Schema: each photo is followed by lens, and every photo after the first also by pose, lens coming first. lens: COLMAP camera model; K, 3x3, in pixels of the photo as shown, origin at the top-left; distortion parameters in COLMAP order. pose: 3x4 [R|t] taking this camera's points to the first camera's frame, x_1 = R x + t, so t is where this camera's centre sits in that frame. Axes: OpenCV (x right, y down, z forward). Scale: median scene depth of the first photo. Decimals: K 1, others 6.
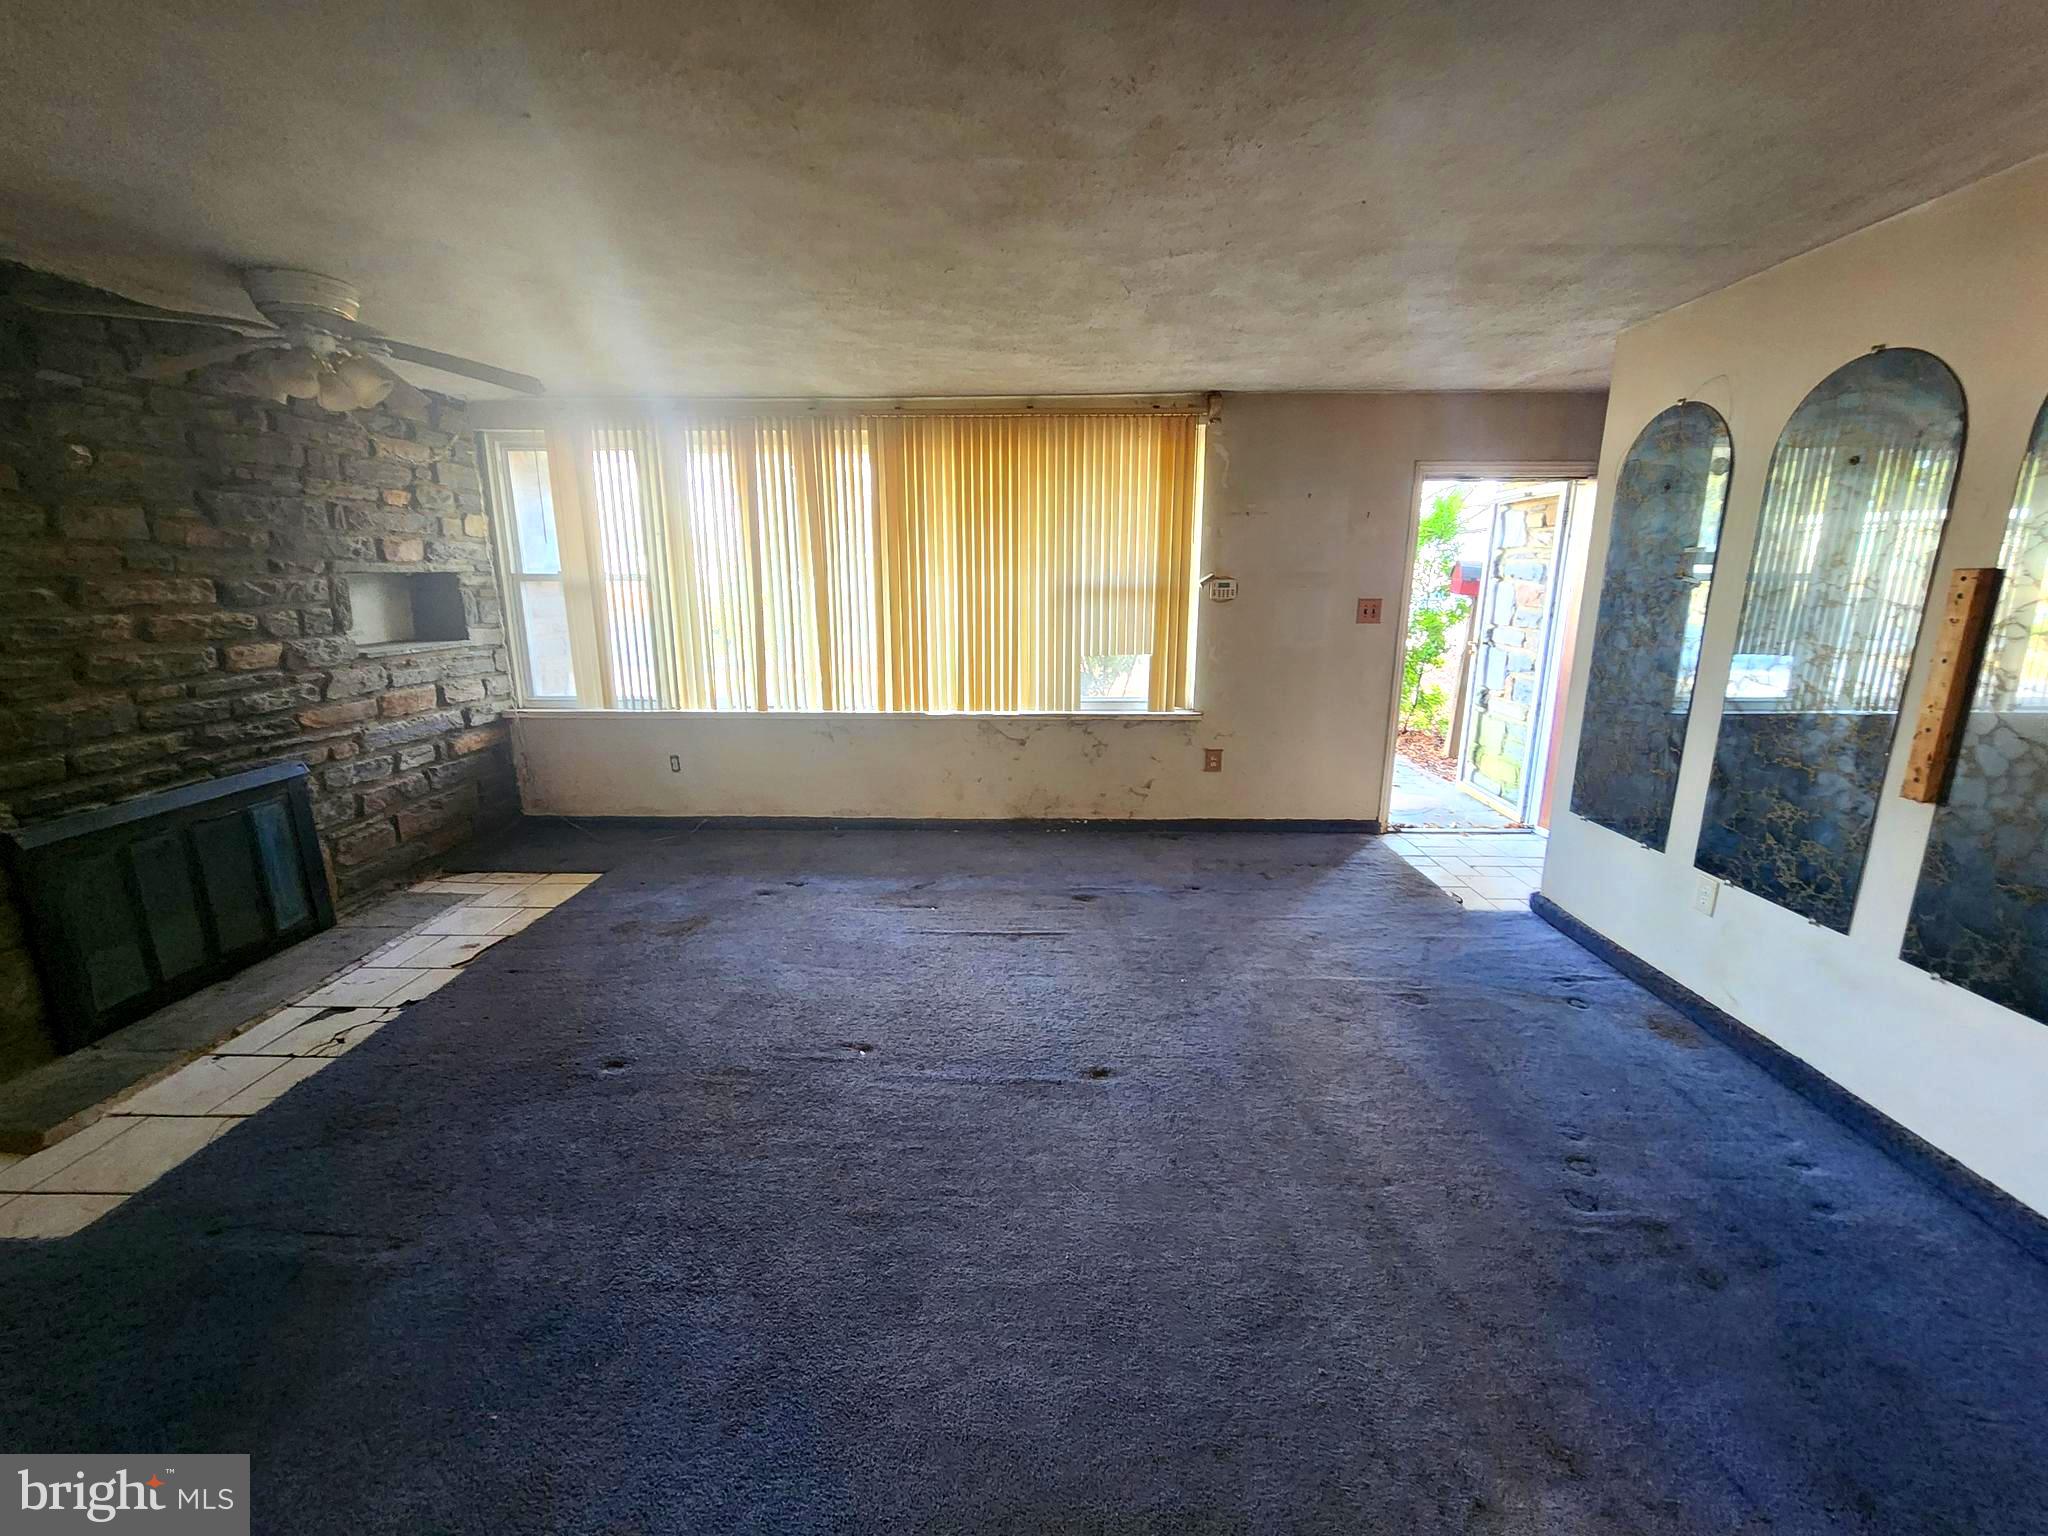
lens RADIAL K [[841.7, 0, 1024.9], [0, 841.7, 772.4], [0, 0, 1]] dist [0.000612, 0.000349]
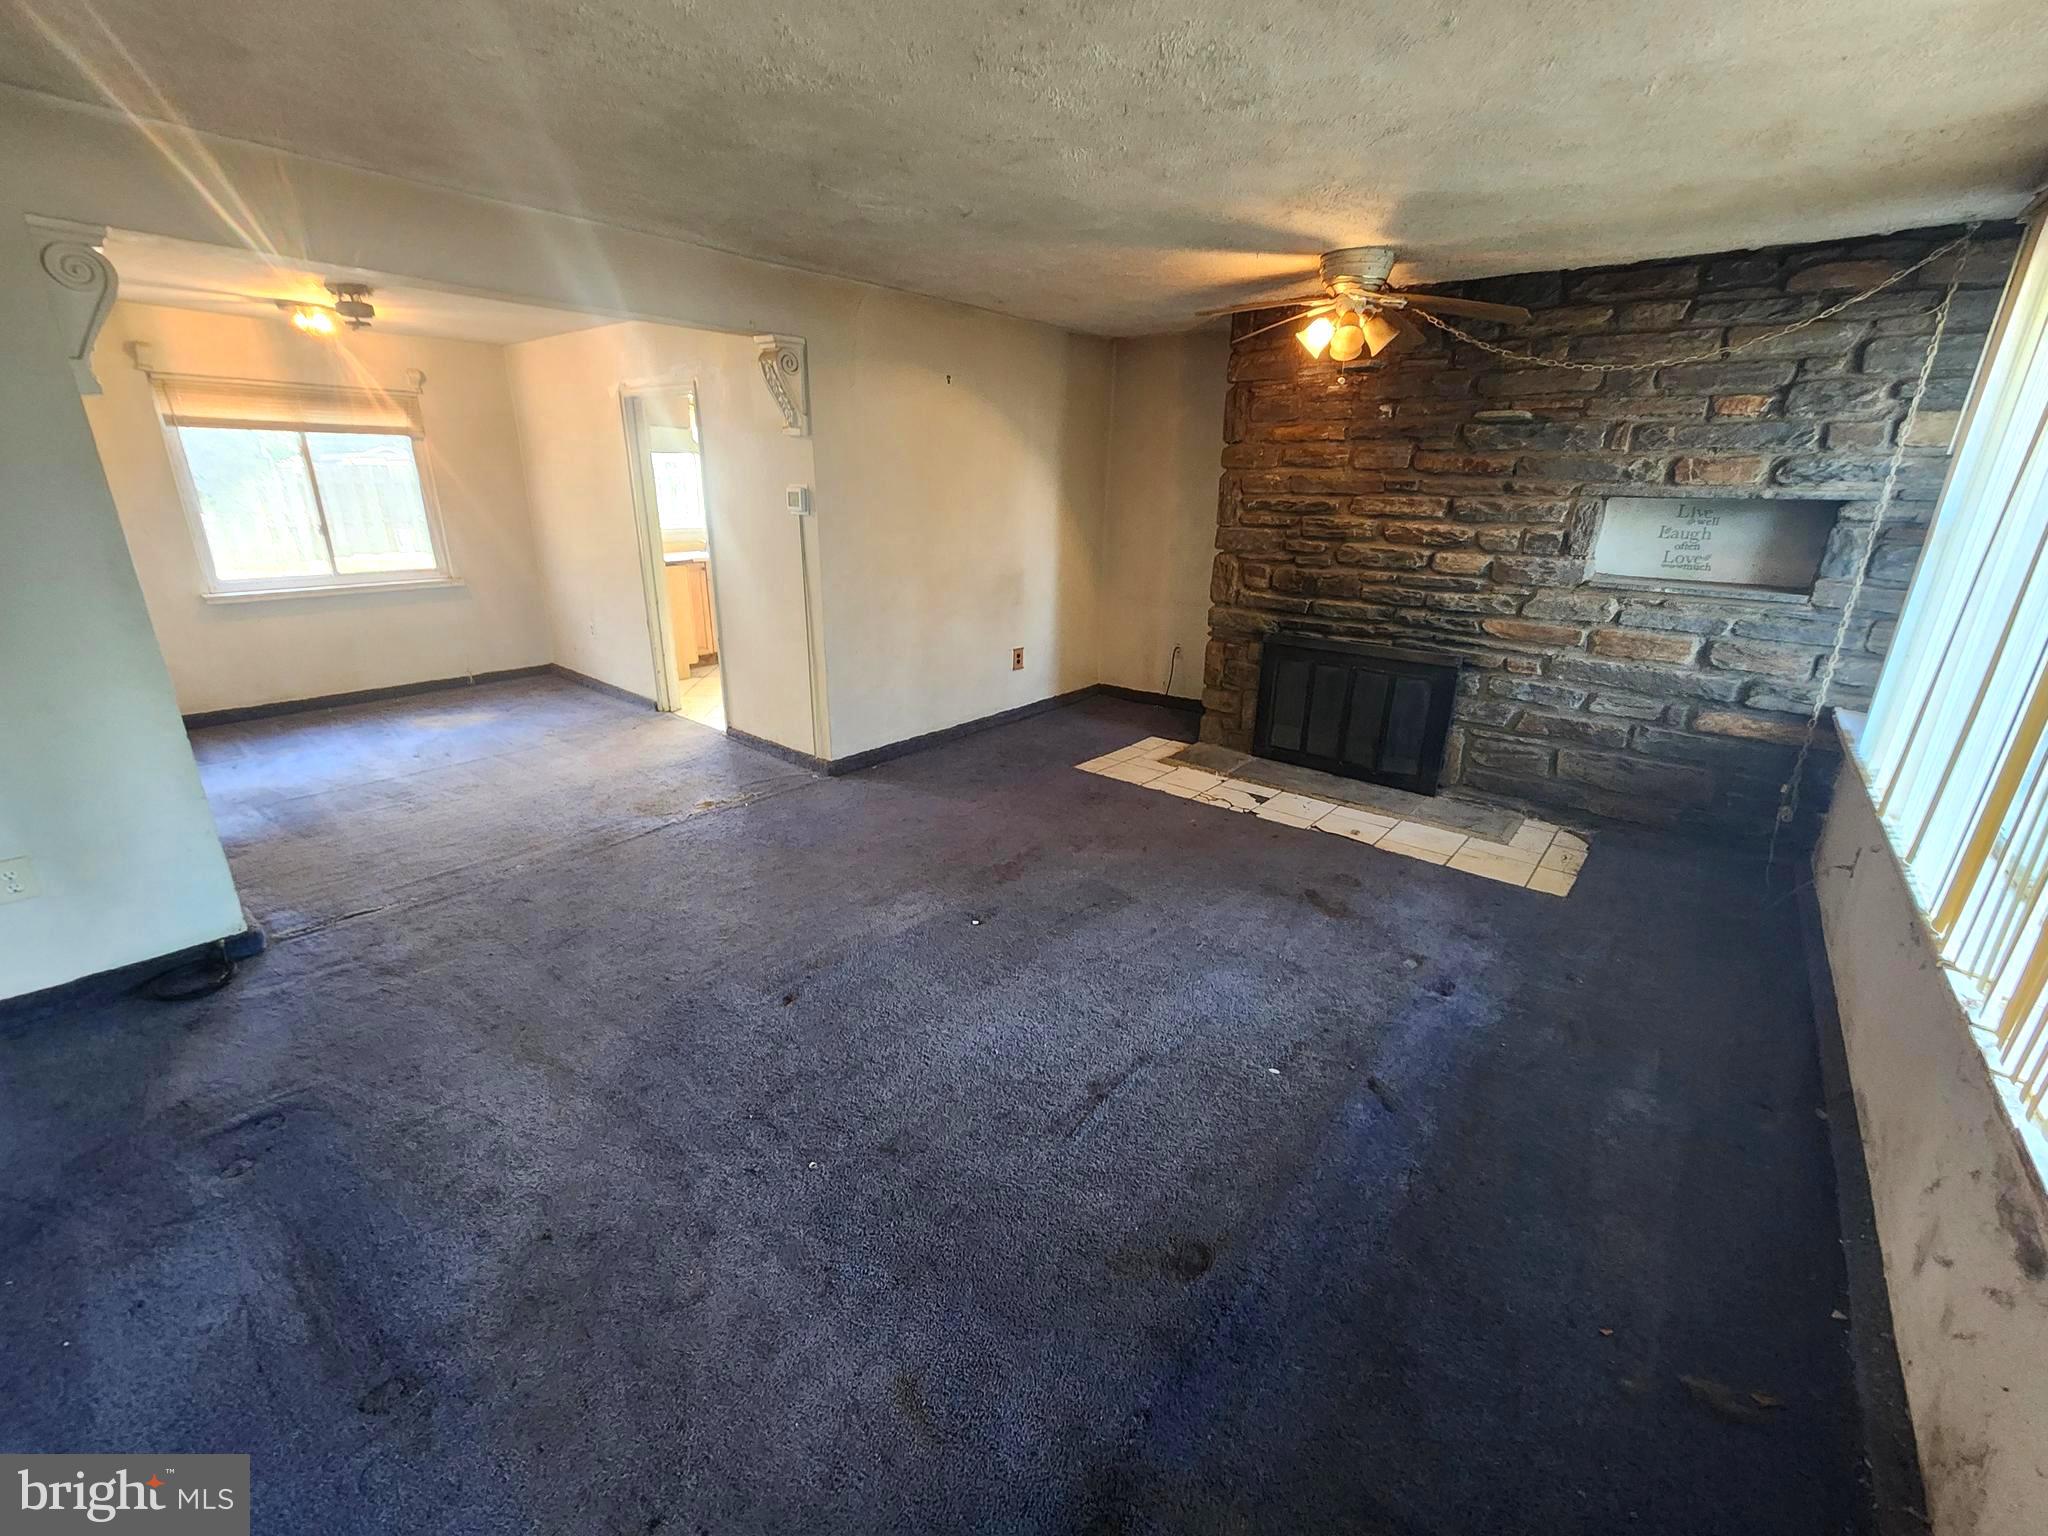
lens RADIAL K [[841.7, 0, 1015.1], [0, 841.7, 769.0], [0, 0, 1]] dist [0.000612, 0.000349]
pose [[-0.617678, 0.248519, -0.746132, 0.437201], [-0.196442, 0.869925, 0.452373, -0.284086], [0.761502, 0.425993, -0.488514, 1.152347]]
